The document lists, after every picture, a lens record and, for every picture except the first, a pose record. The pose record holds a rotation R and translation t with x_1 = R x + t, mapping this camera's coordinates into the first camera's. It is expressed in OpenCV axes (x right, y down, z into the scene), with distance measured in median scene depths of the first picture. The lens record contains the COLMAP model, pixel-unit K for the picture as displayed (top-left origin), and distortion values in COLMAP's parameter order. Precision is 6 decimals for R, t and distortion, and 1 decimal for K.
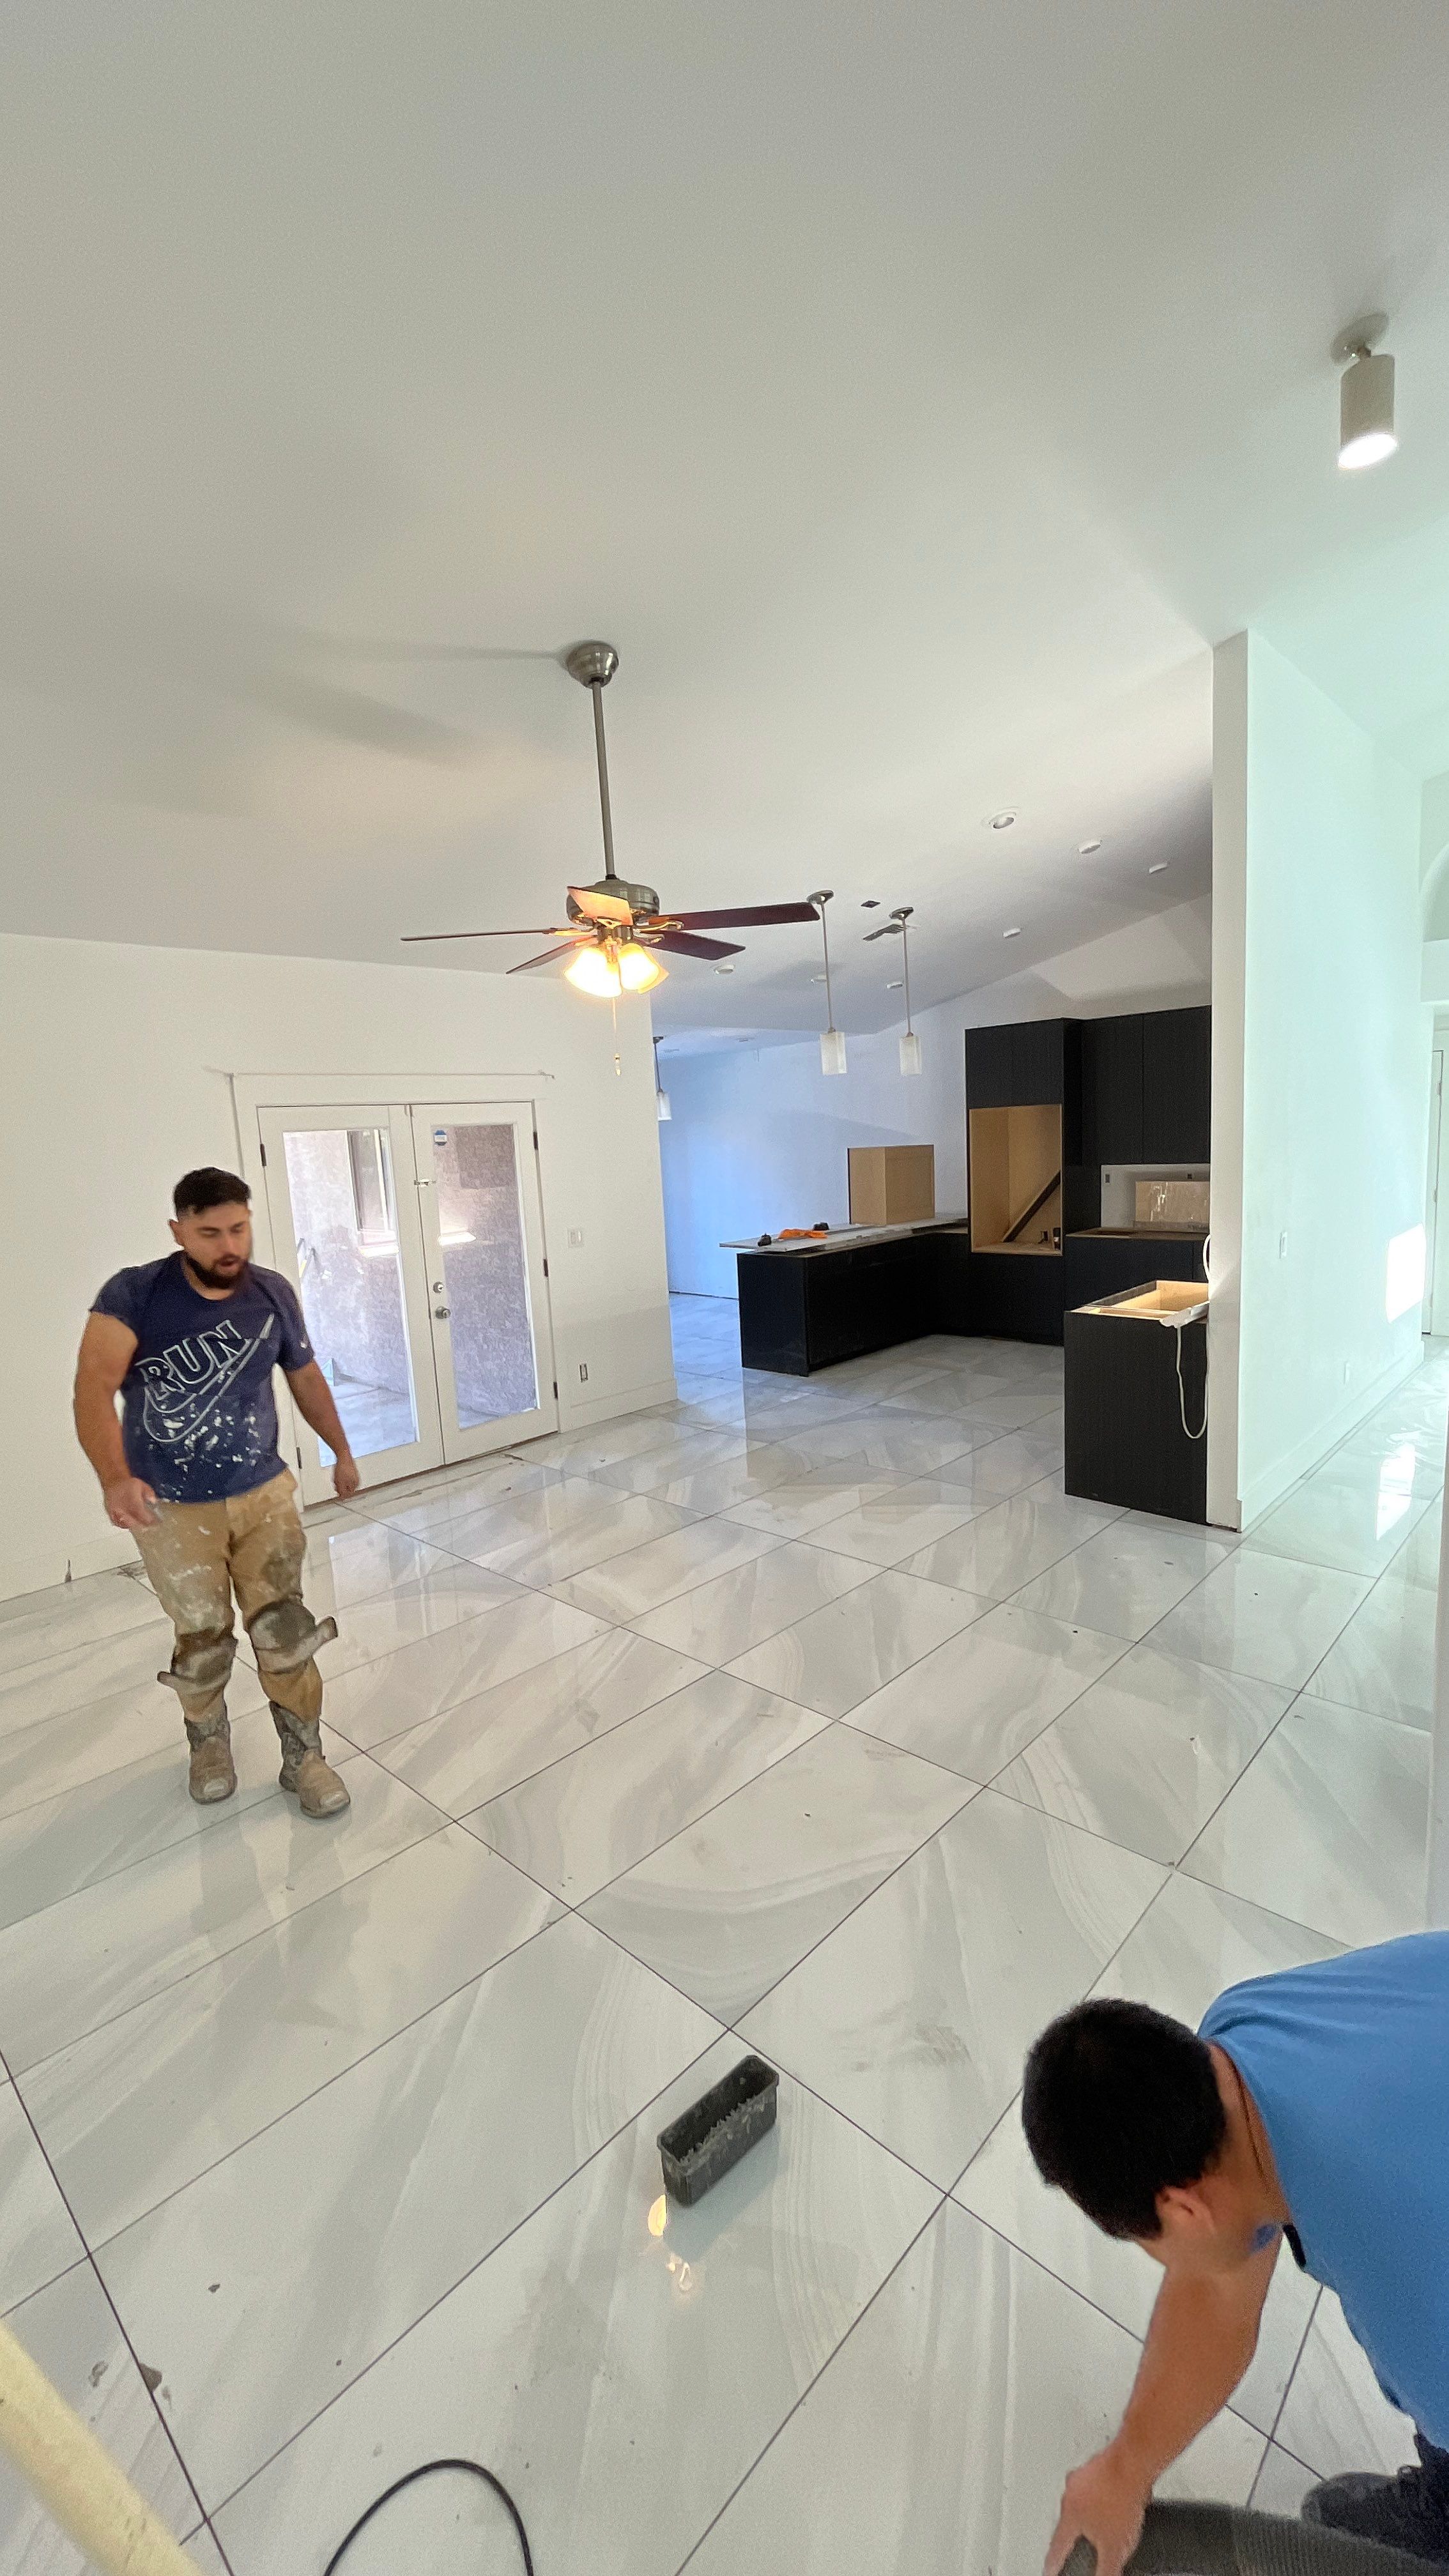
lens RADIAL K [[1033.3, 0, 723.6], [0, 1033.3, 1280.5], [0, 0, 1]] dist [-0.001737, -0.000015]
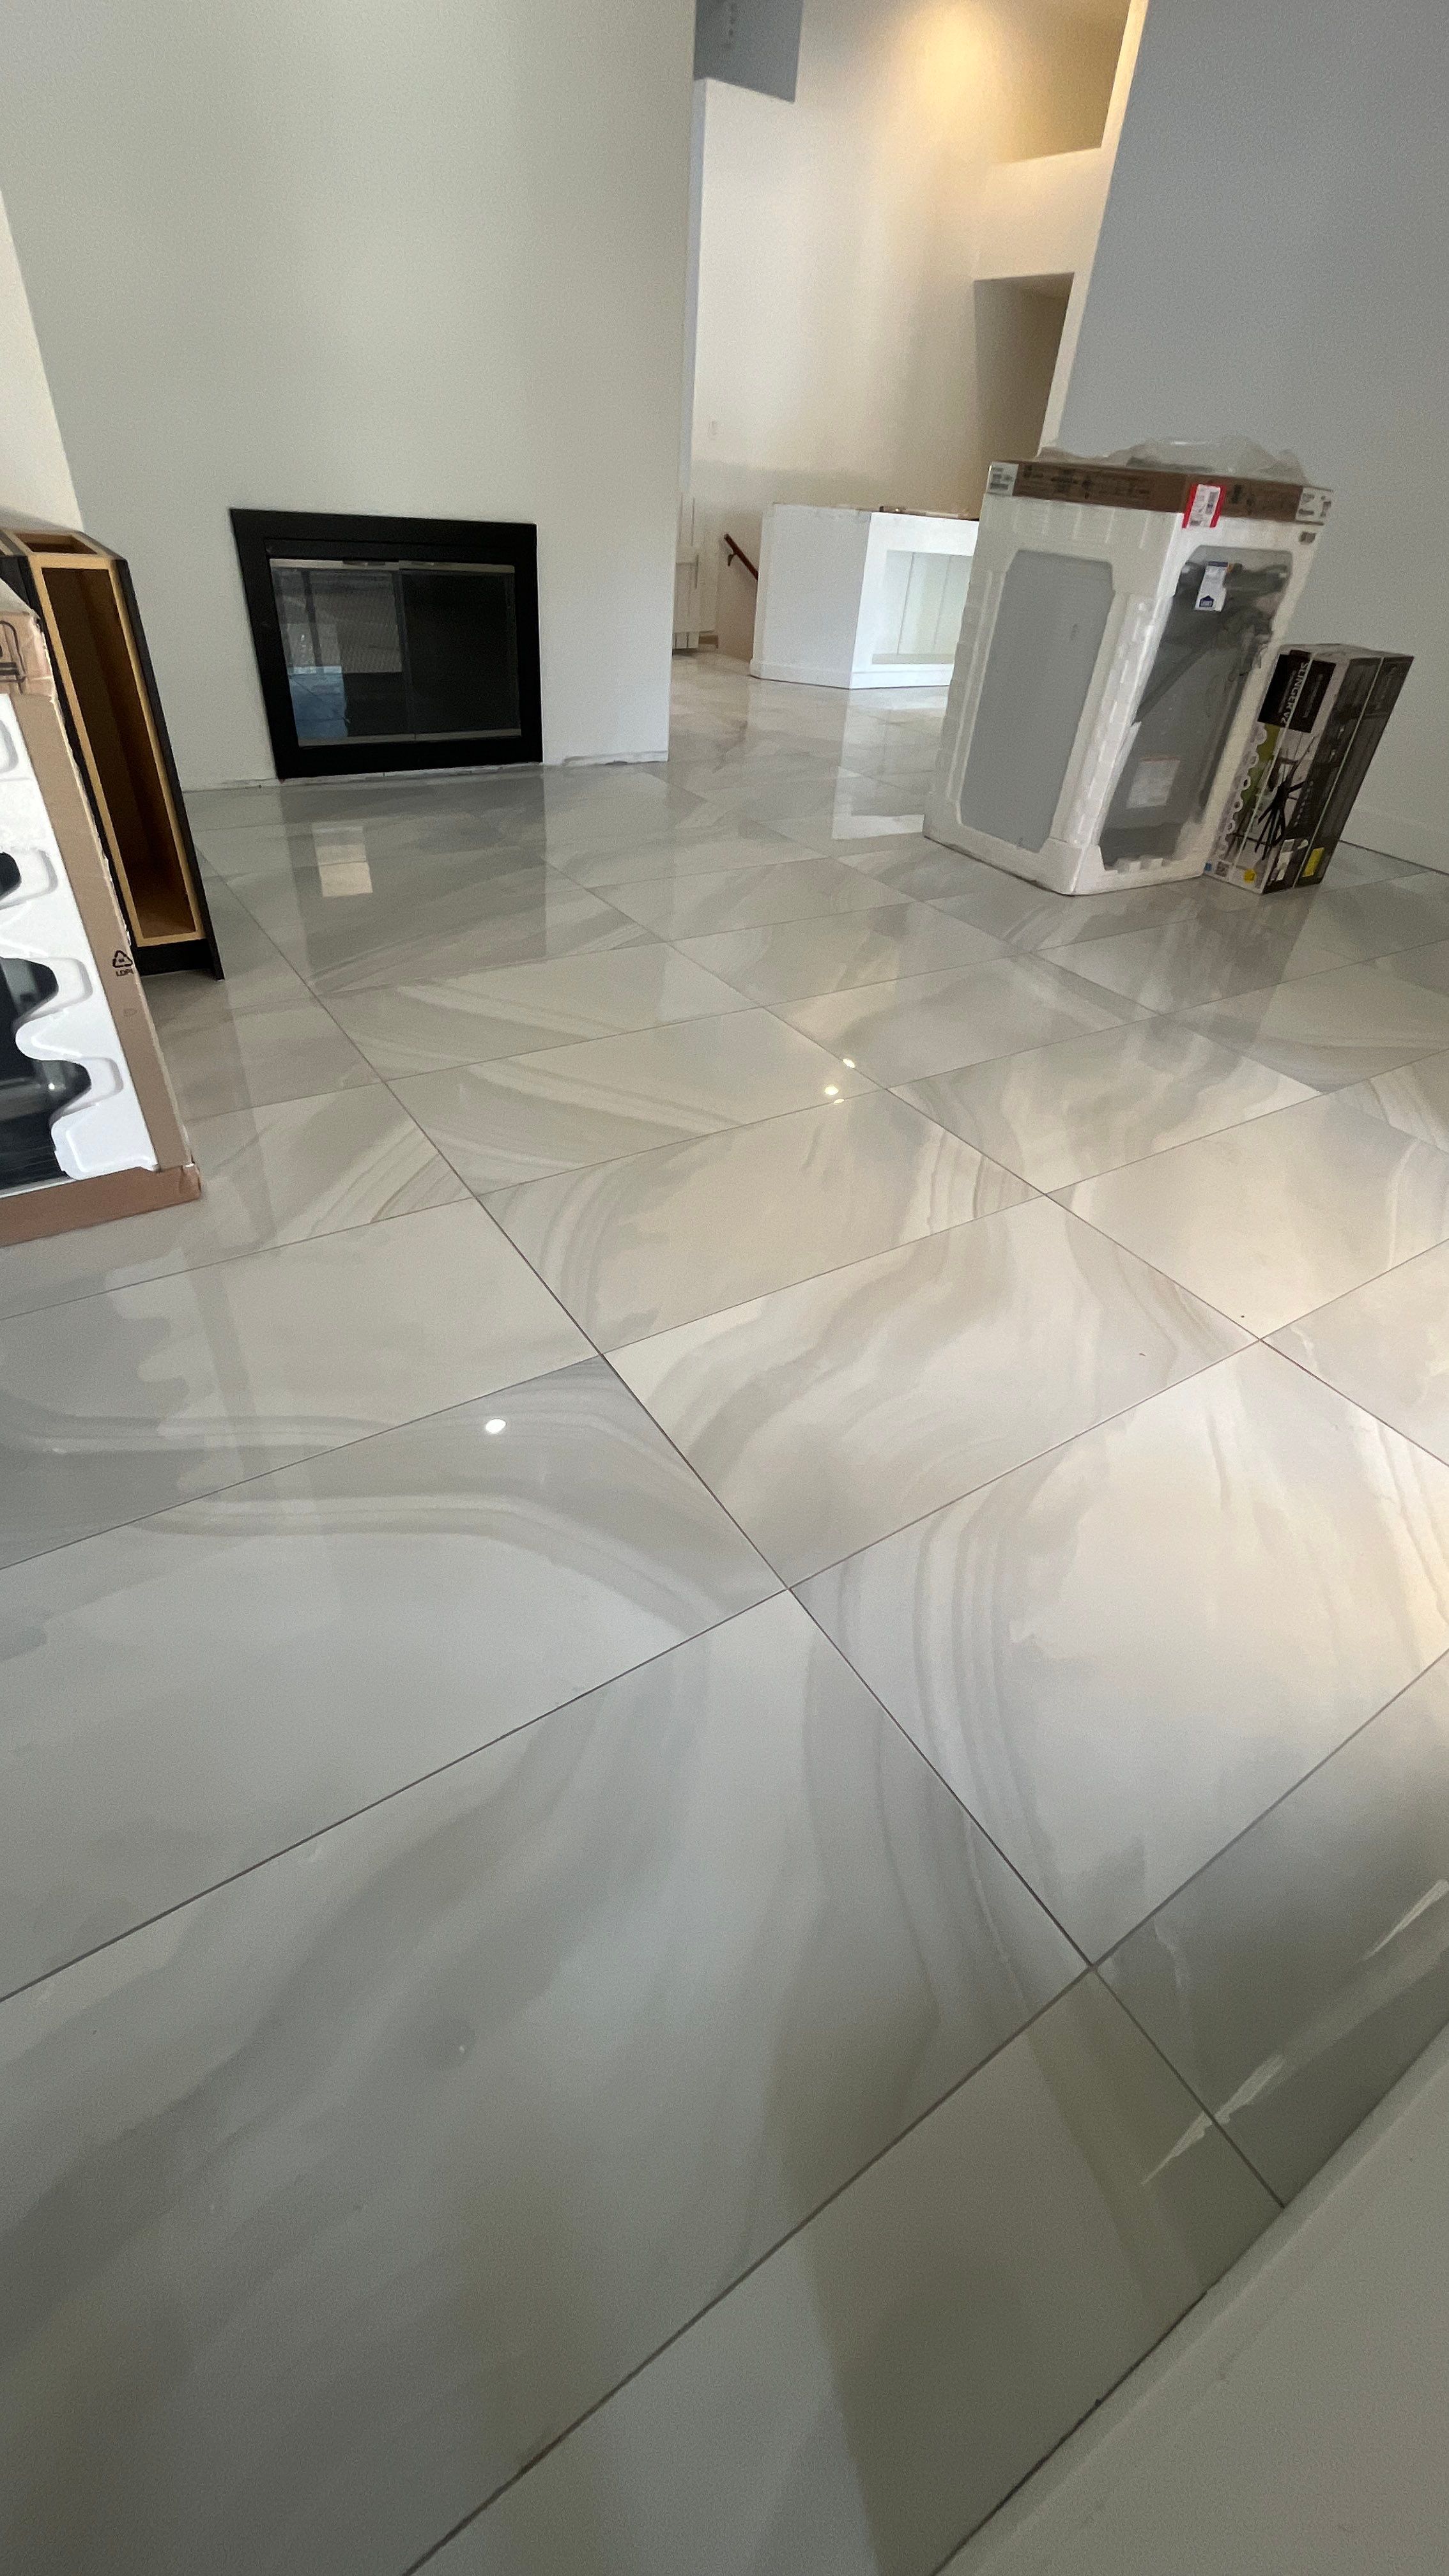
lens RADIAL K [[1033.3, 0, 723.6], [0, 1033.3, 1280.5], [0, 0, 1]] dist [-0.001737, -0.000015]
pose [[-0.973571, -0.153025, 0.169537, -0.032832], [0.012765, 0.704712, 0.709378, -0.058556], [-0.228027, 0.692794, -0.684134, 1.290456]]
